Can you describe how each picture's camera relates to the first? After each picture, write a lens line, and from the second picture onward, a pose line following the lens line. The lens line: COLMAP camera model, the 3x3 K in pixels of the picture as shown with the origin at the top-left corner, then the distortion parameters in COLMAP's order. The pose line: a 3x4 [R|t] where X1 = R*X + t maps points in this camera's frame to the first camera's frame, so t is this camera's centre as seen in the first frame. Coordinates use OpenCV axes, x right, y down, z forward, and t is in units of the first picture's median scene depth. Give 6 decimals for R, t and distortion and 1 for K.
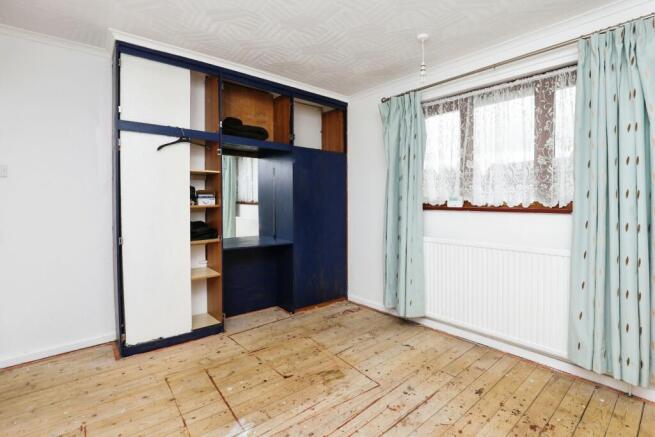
lens RADIAL K [[303.7, 0, 328.9], [0, 303.7, 213.7], [0, 0, 1]] dist [-0.035219, 0.007766]
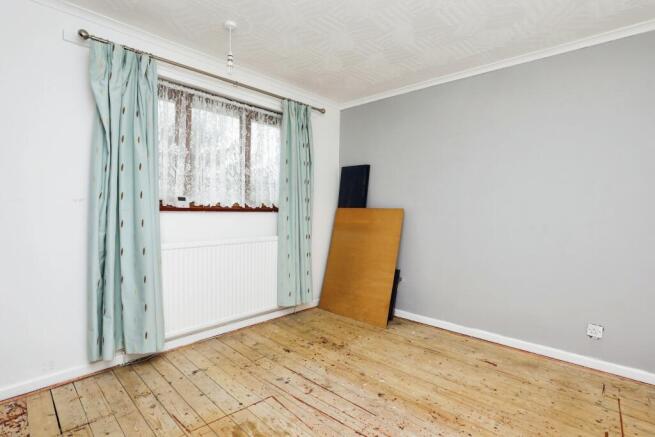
lens RADIAL K [[312.4, 0, 326.4], [0, 312.4, 220.8], [0, 0, 1]] dist [-0.034728, 0.007583]
pose [[-0.096028, -0.047616, 0.994239, -0.665860], [0.017466, 0.998621, 0.049512, -0.024235], [-0.995225, 0.022119, -0.095064, 0.765136]]
